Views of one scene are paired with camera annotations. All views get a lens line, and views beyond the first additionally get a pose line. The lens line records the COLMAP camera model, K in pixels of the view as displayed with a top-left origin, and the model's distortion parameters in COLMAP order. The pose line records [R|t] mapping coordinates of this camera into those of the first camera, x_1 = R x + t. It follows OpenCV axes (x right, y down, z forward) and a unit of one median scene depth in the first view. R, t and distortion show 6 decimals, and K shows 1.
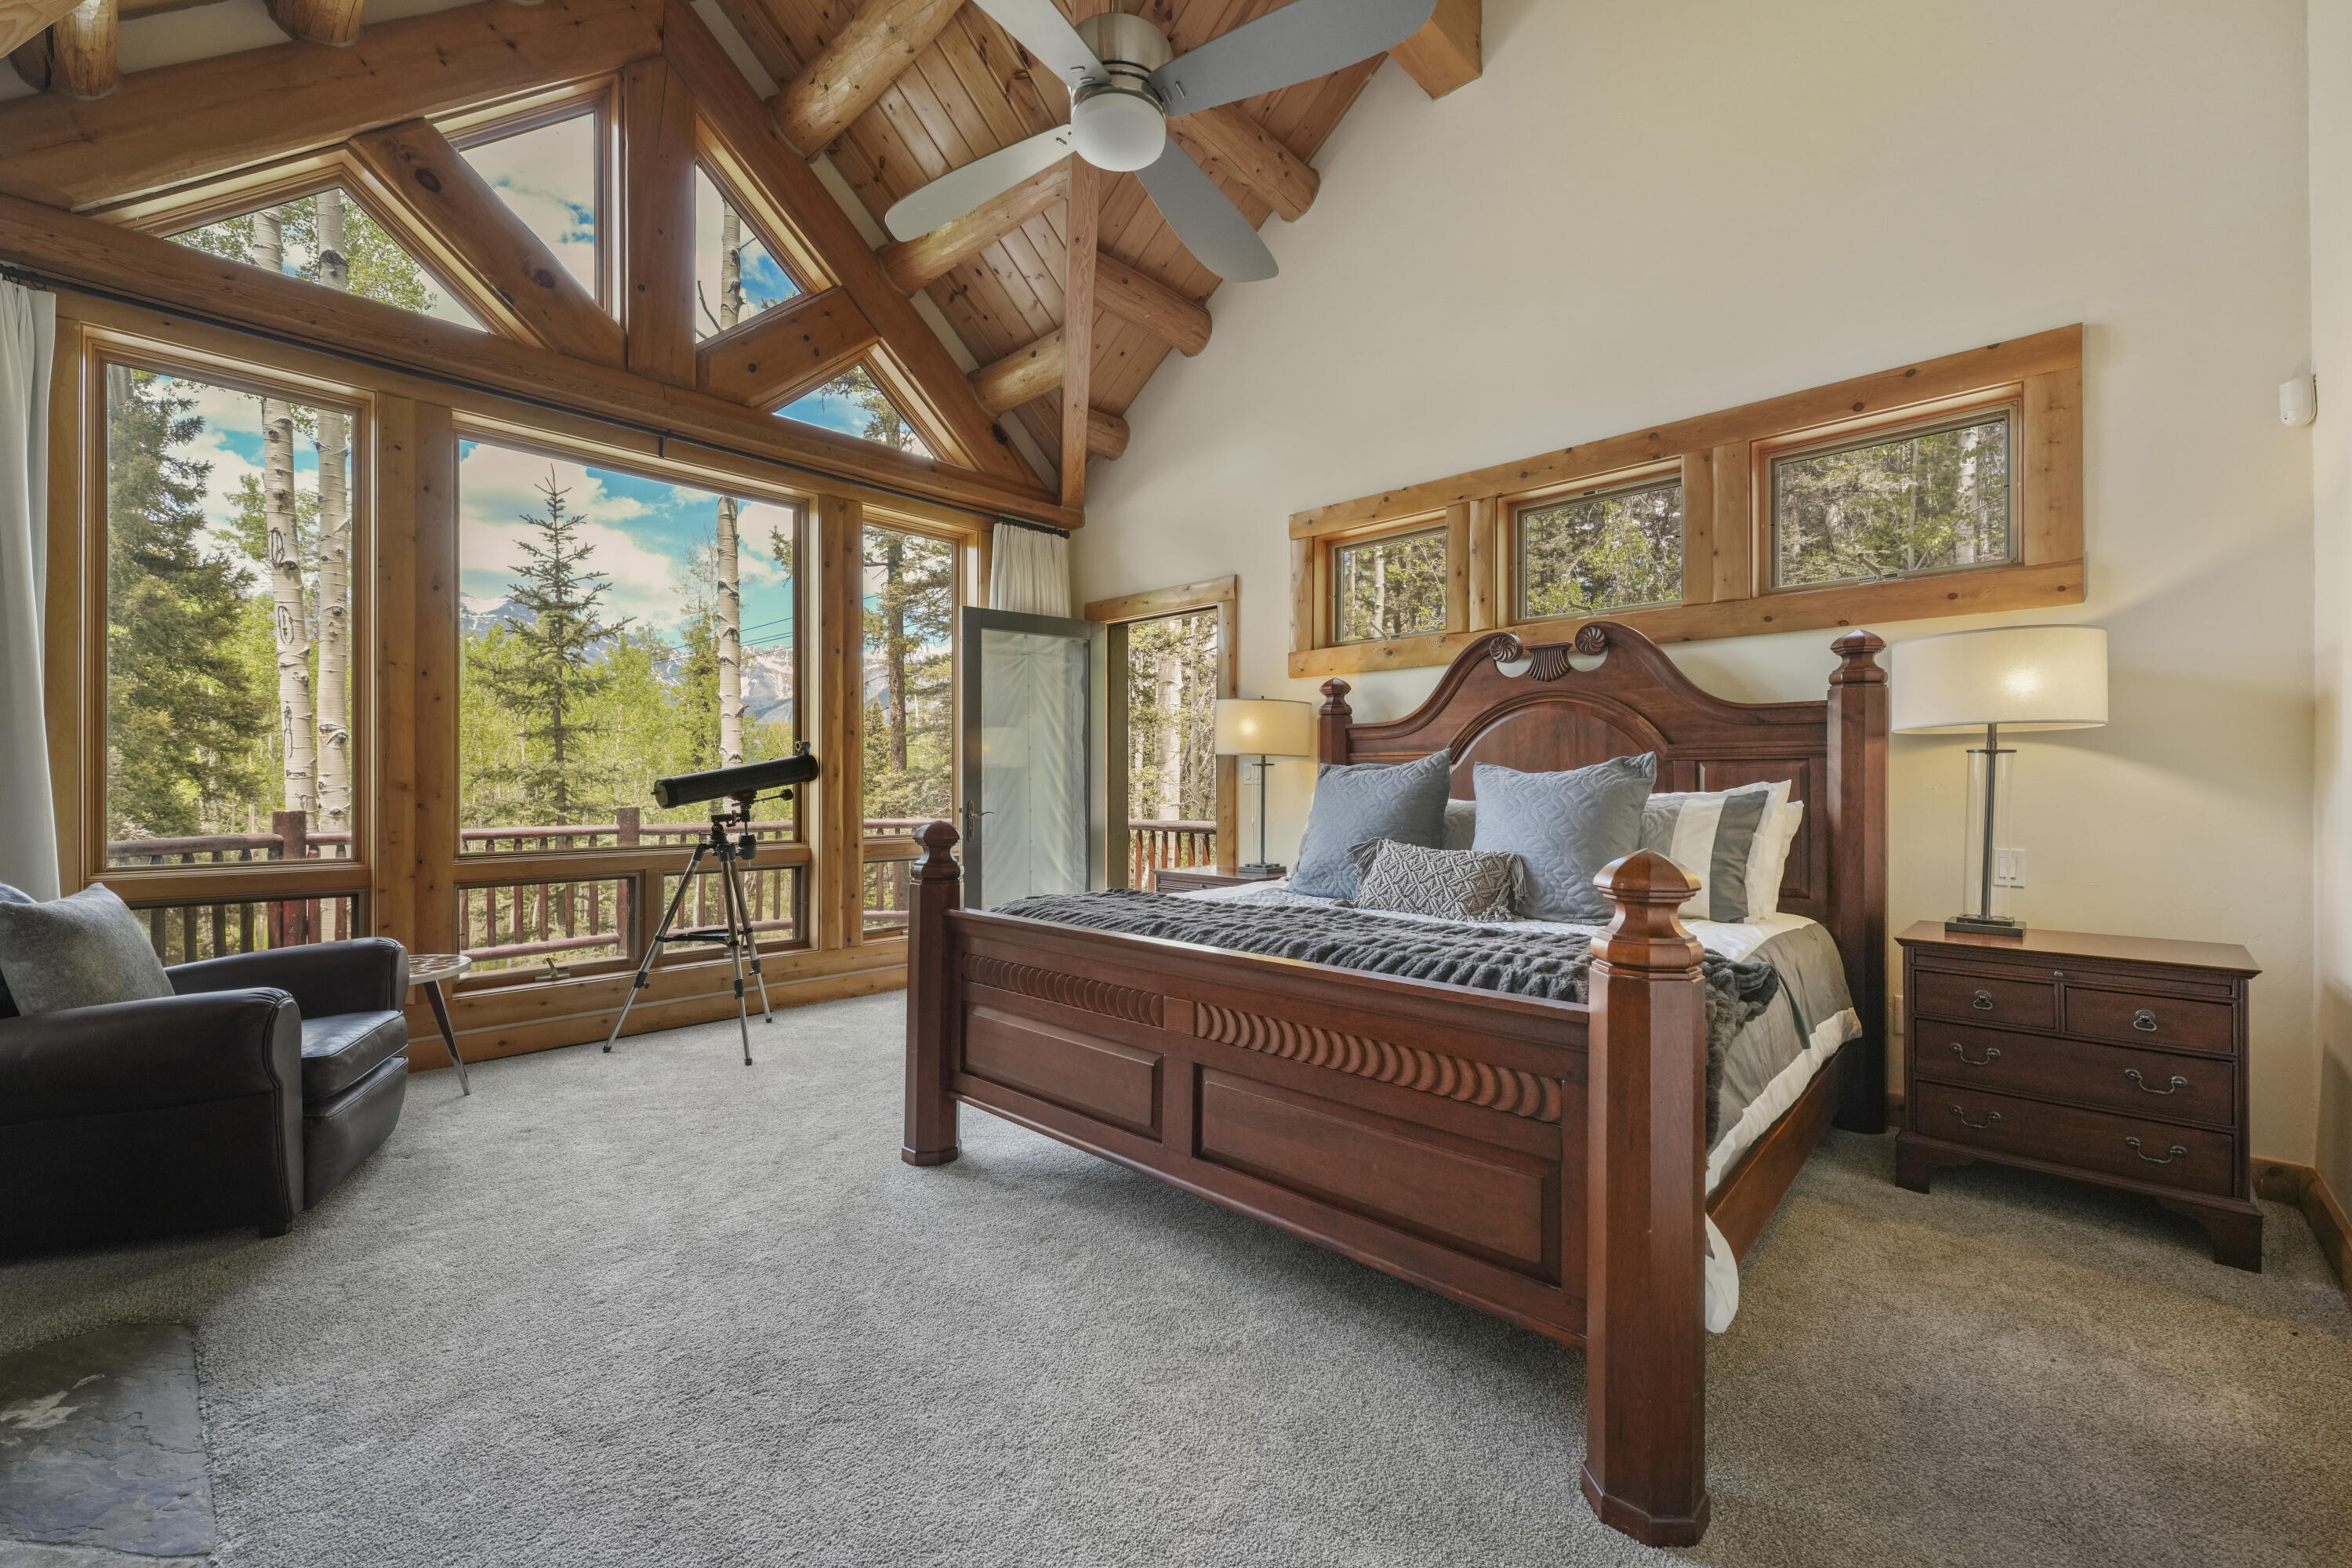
lens RADIAL K [[956.2, 0, 1184.6], [0, 956.2, 780.7], [0, 0, 1]] dist [-0.011562, -0.000376]
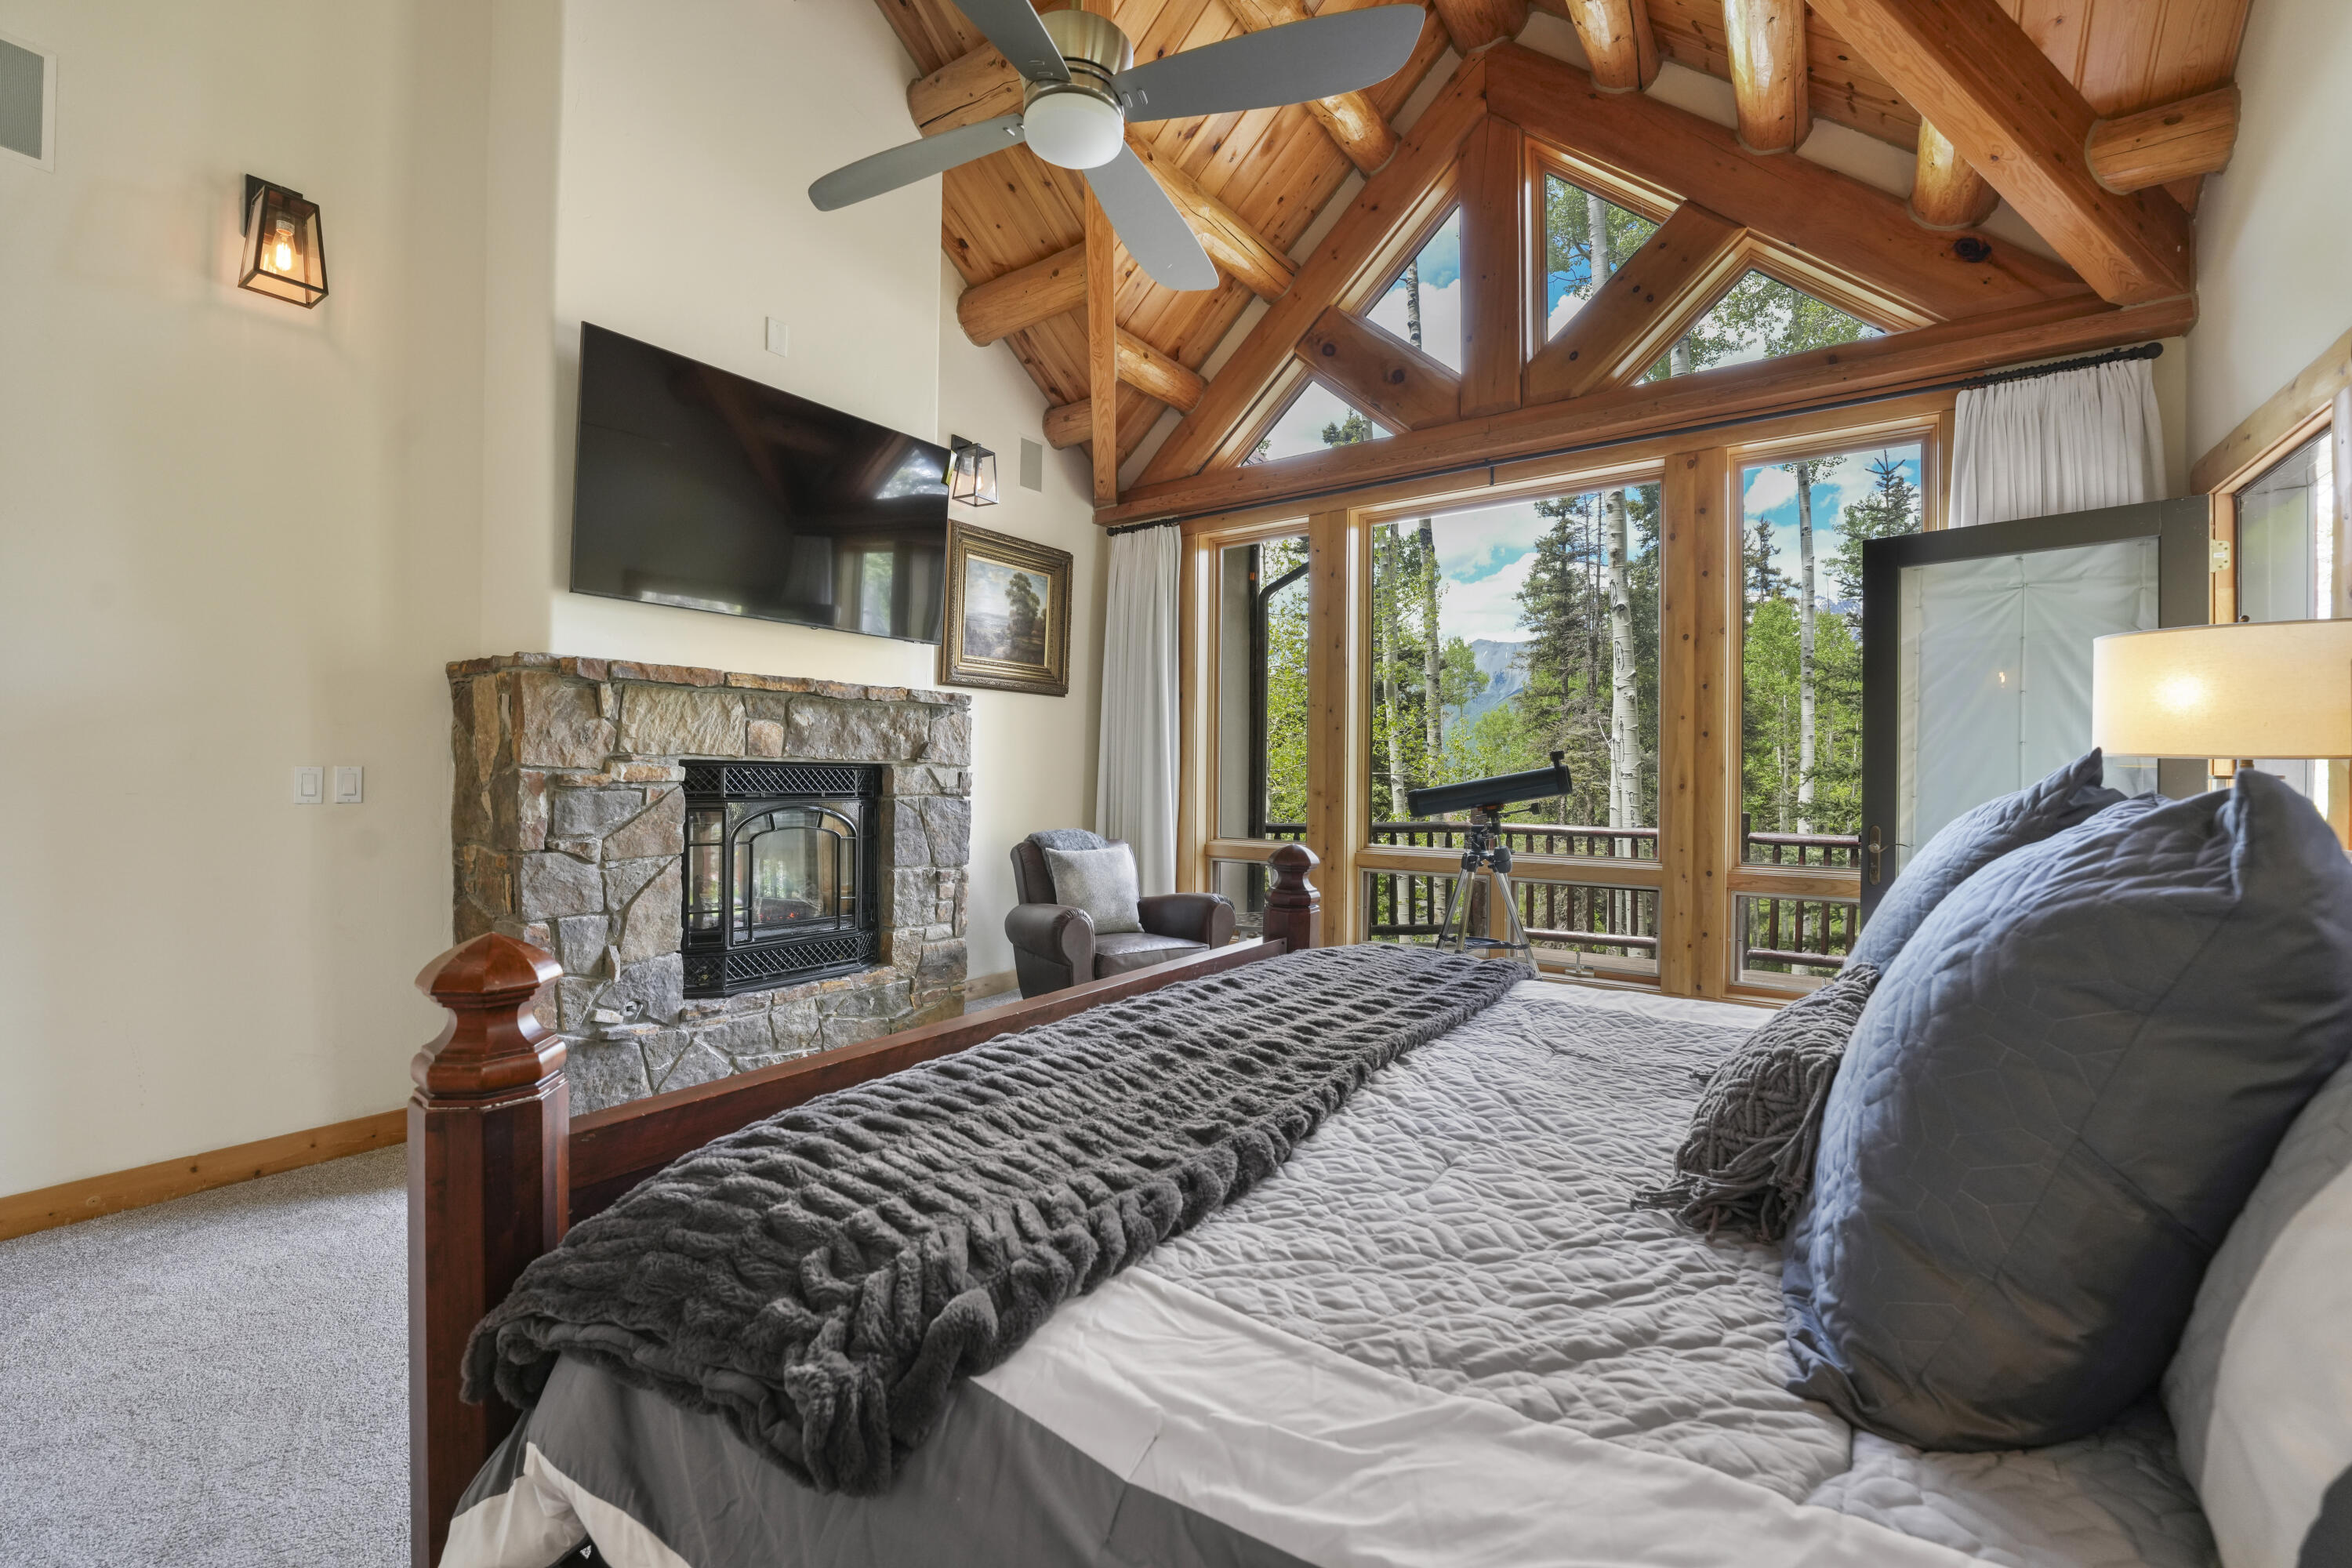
lens RADIAL K [[956.2, 0, 1183.3], [0, 956.2, 773.5], [0, 0, 1]] dist [-0.011562, -0.000376]
pose [[0.139324, 0.003353, -0.990241, 0.401942], [-0.000909, 0.999994, 0.003258, -0.019024], [0.990246, 0.000447, 0.139326, 0.447517]]
